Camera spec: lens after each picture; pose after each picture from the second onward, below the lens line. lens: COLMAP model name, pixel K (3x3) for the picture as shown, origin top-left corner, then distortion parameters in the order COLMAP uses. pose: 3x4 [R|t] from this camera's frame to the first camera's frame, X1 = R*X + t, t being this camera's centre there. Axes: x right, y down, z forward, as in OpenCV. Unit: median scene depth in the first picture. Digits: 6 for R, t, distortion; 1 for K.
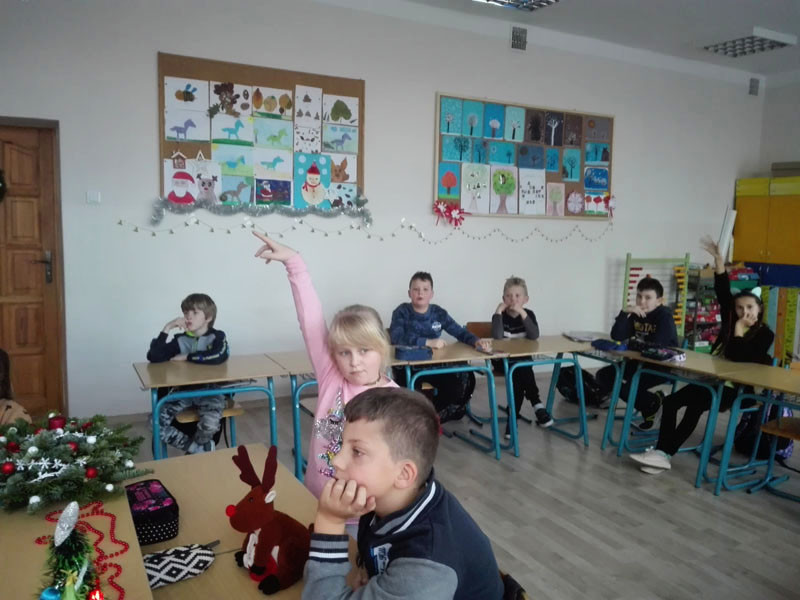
lens RADIAL K [[656.7, 0, 391.8], [0, 656.7, 313.5], [0, 0, 1]] dist [0.060813, -0.117676]
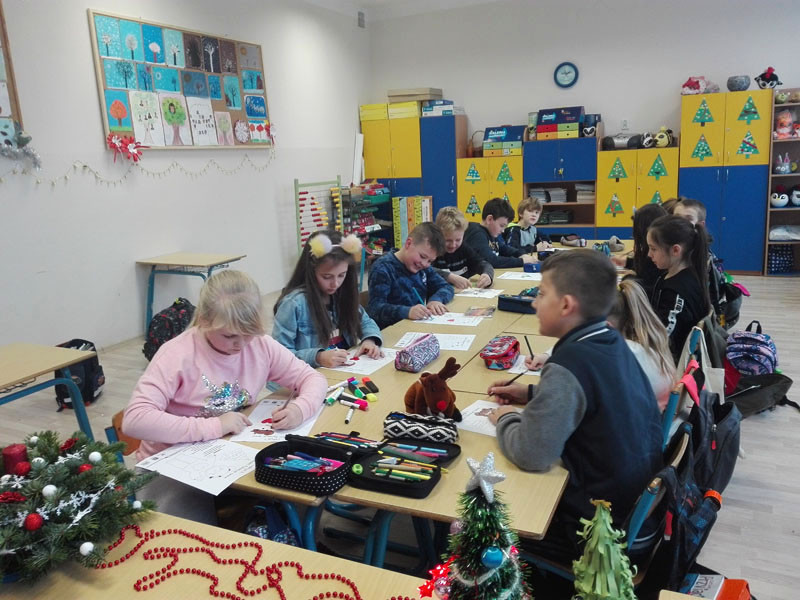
lens RADIAL K [[656.7, 0, 396.4], [0, 656.7, 302.6], [0, 0, 1]] dist [0.060813, -0.117676]
pose [[0.802788, -0.186644, 0.566299, -0.156972], [0.136760, 0.982063, 0.129802, -0.011519], [-0.580369, -0.026757, 0.813914, 0.043554]]
